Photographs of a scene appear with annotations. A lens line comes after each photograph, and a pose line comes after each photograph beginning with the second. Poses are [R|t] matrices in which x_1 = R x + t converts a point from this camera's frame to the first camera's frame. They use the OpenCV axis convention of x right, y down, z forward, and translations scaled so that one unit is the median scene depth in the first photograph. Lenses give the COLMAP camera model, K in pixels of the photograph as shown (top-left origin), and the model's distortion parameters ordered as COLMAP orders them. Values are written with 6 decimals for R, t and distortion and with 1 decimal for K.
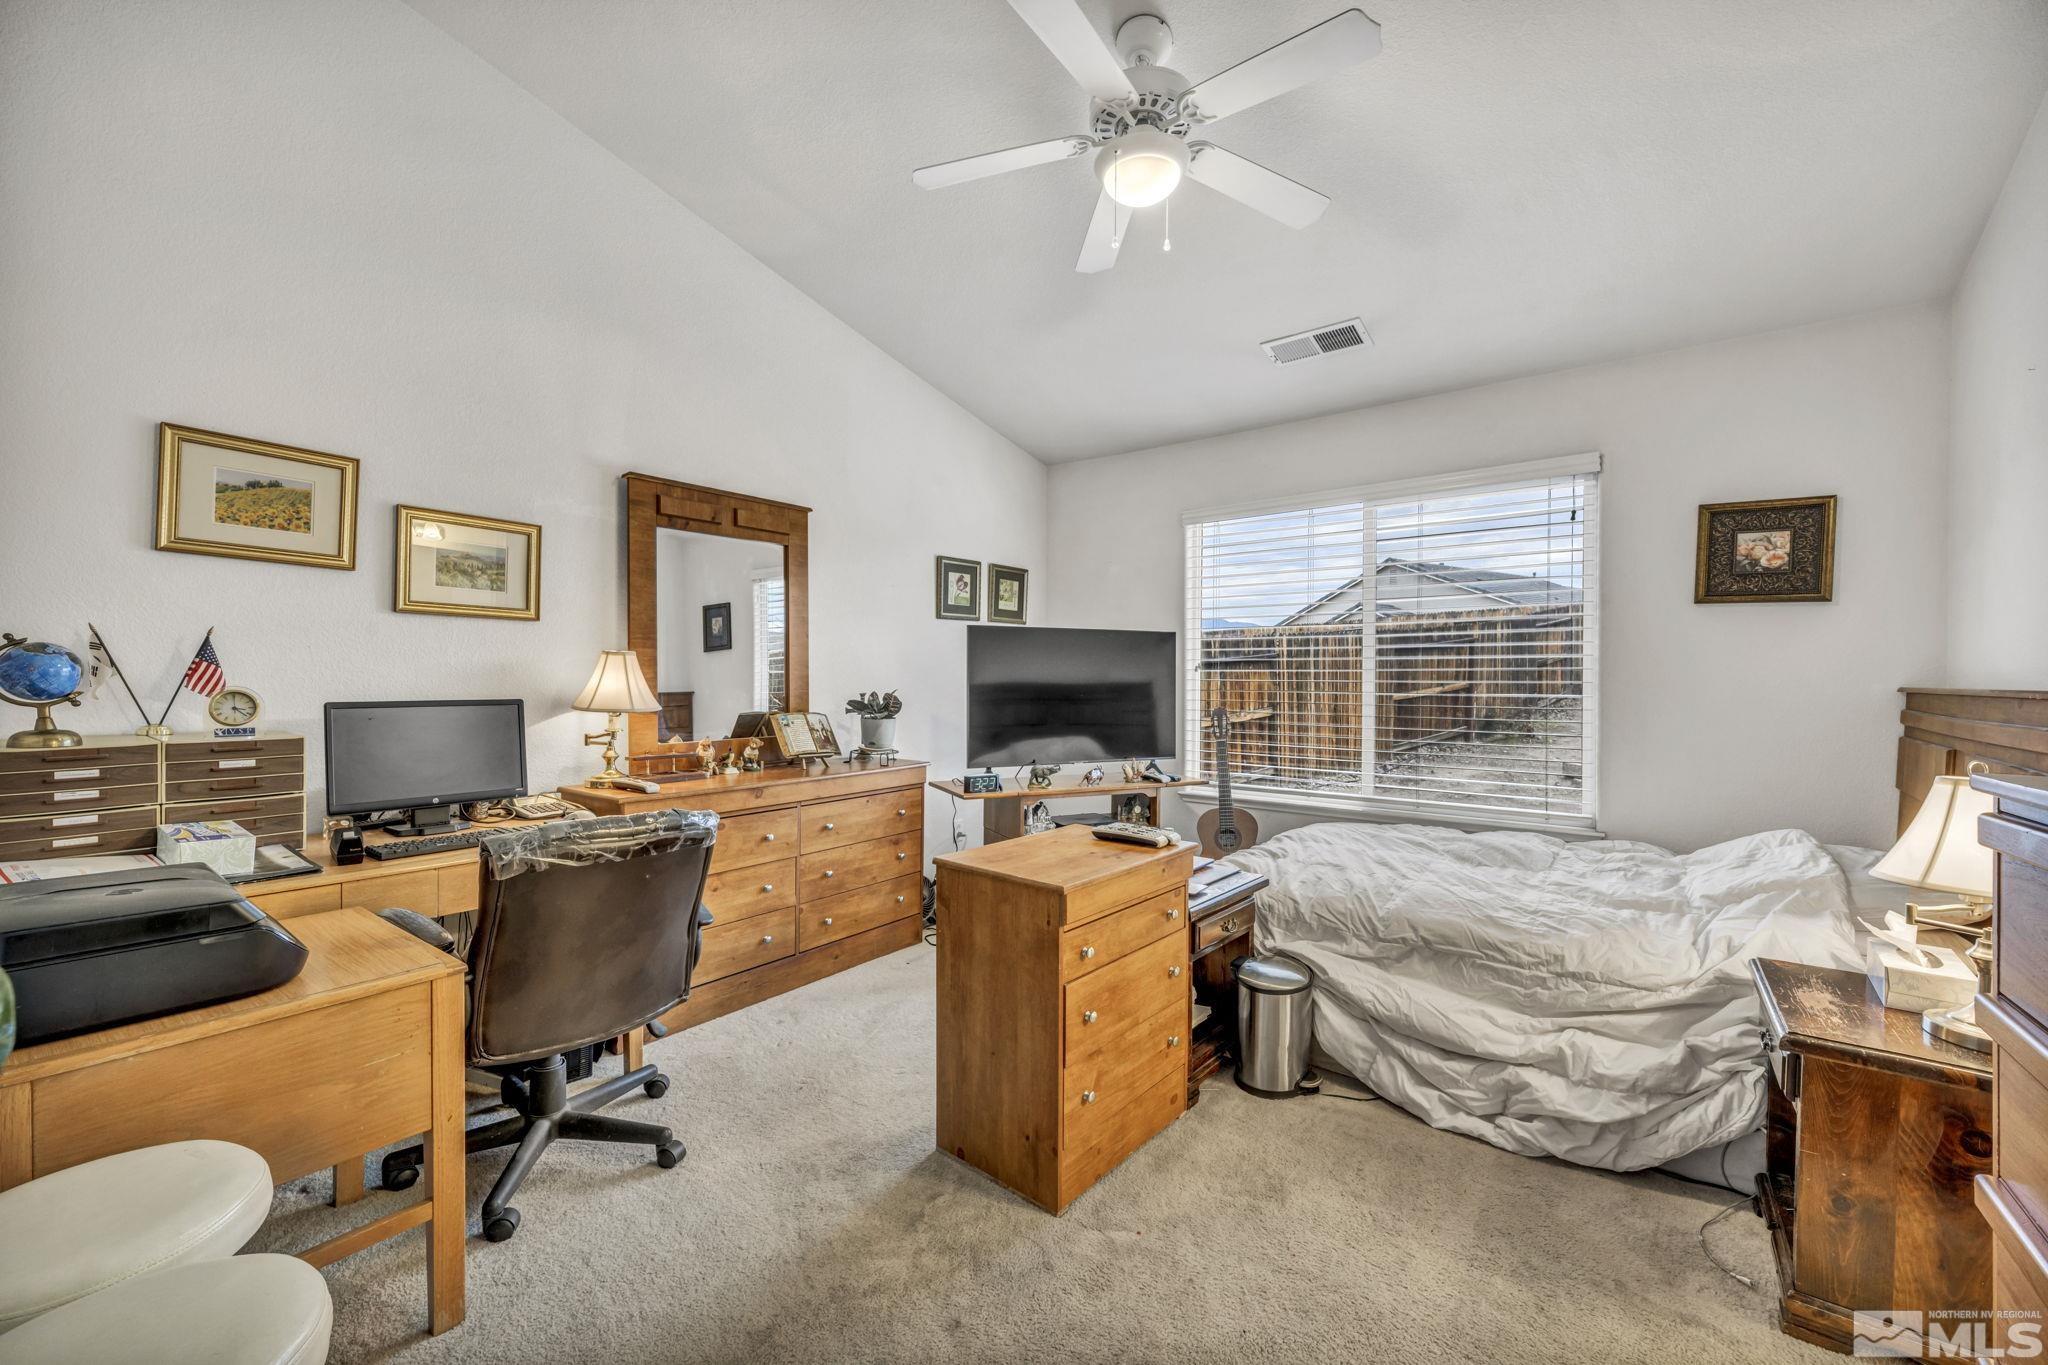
lens RADIAL K [[841.0, 0, 1019.3], [0, 841.0, 678.5], [0, 0, 1]] dist [0.002448, -0.000096]
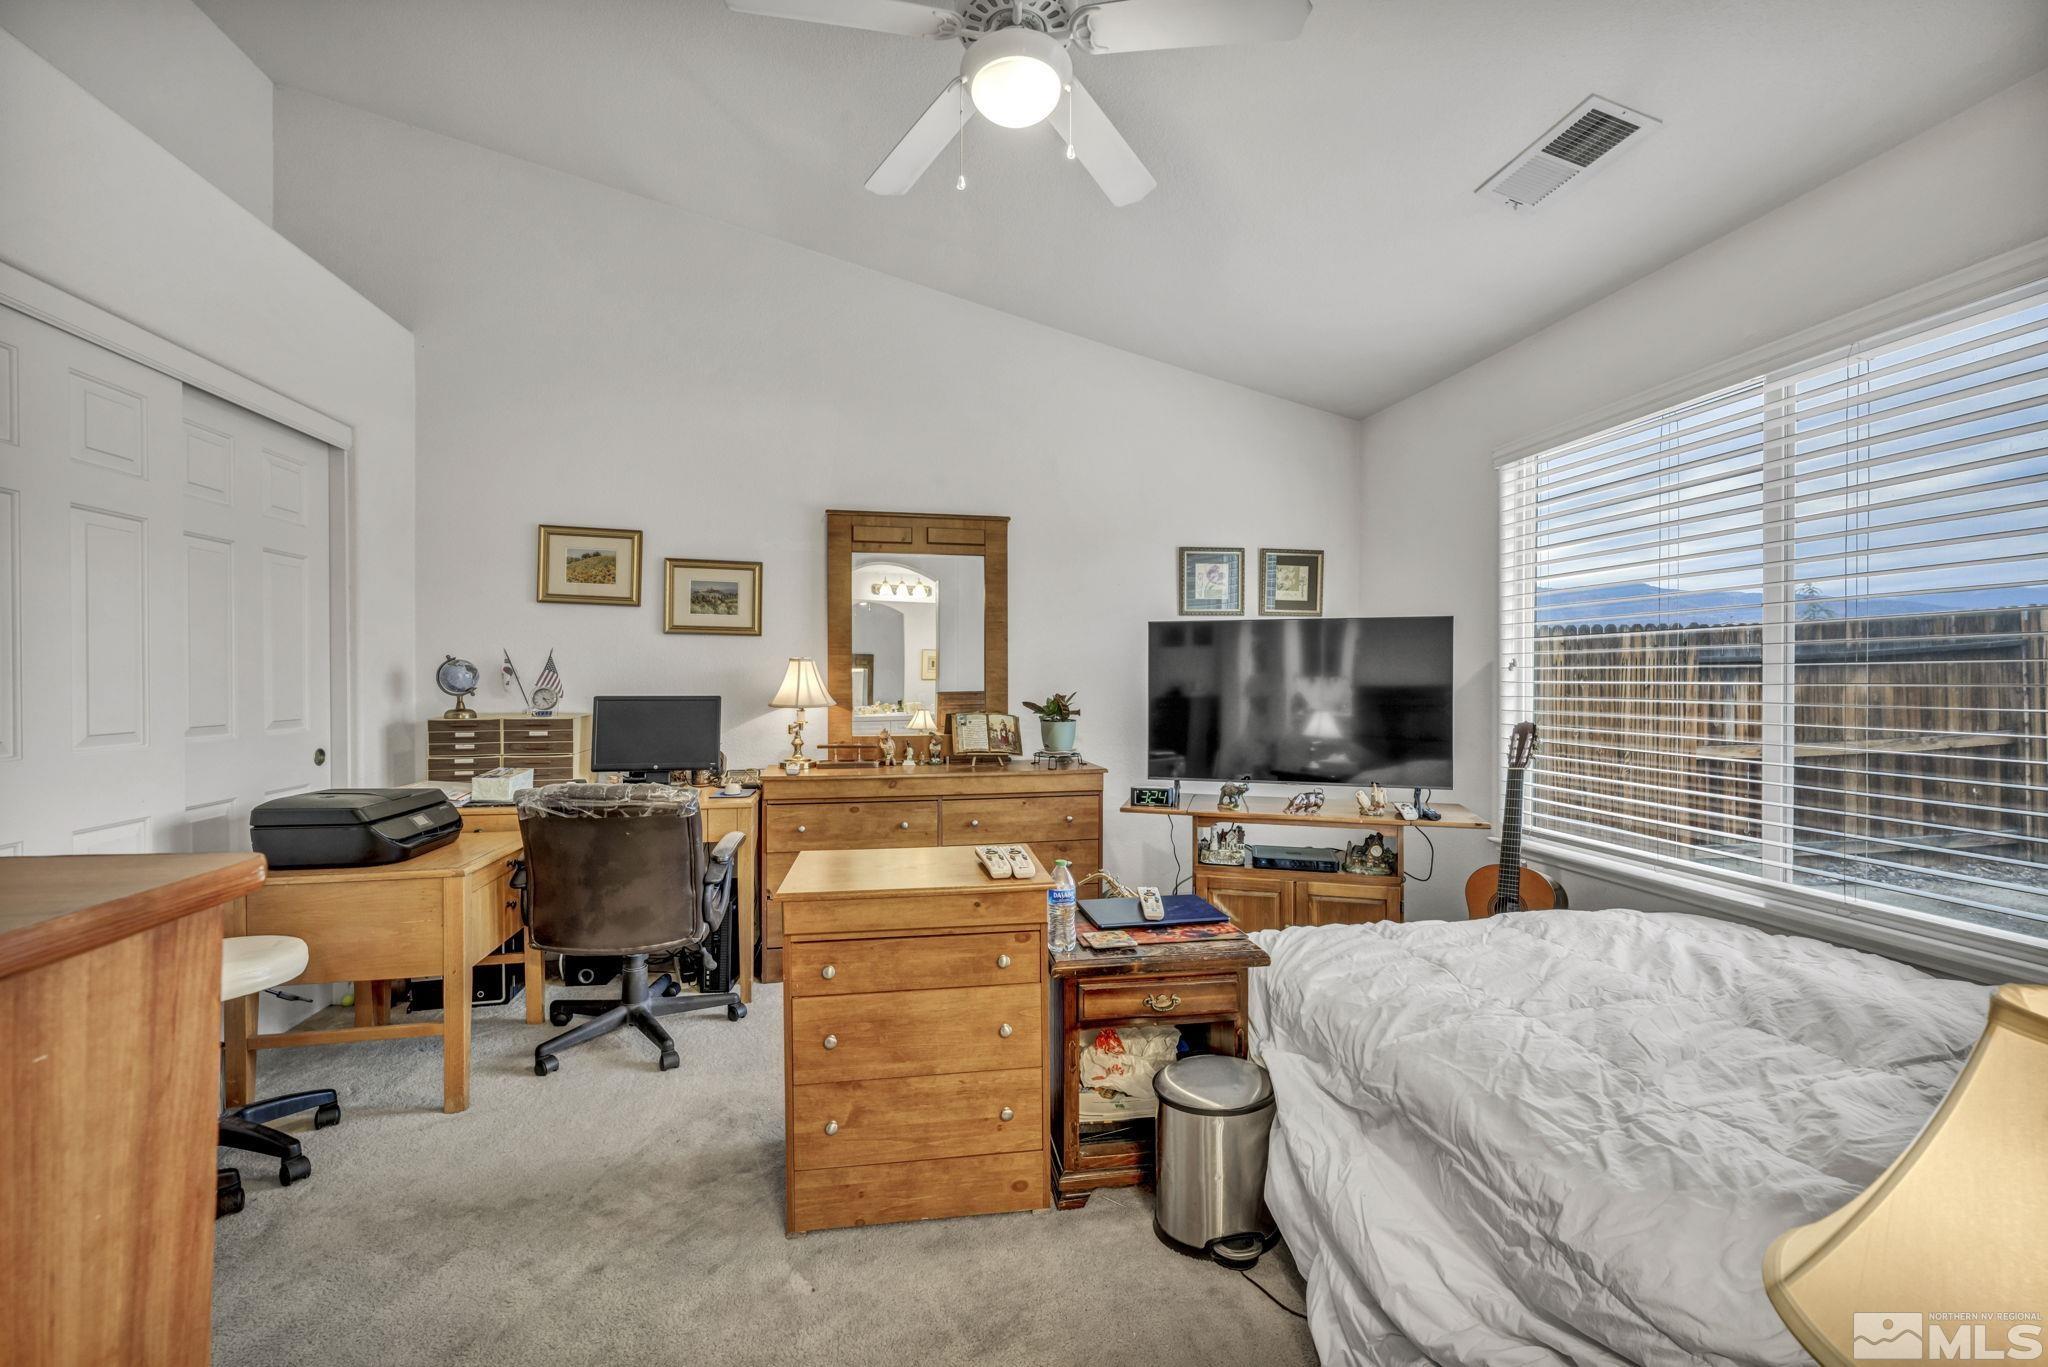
lens RADIAL K [[841.0, 0, 1016.3], [0, 841.0, 679.2], [0, 0, 1]] dist [0.002448, -0.000096]
pose [[0.743684, -0.002998, -0.668525, 0.569038], [-0.000363, 0.999988, -0.004888, 0.004257], [0.668531, 0.003877, 0.743674, 0.294219]]
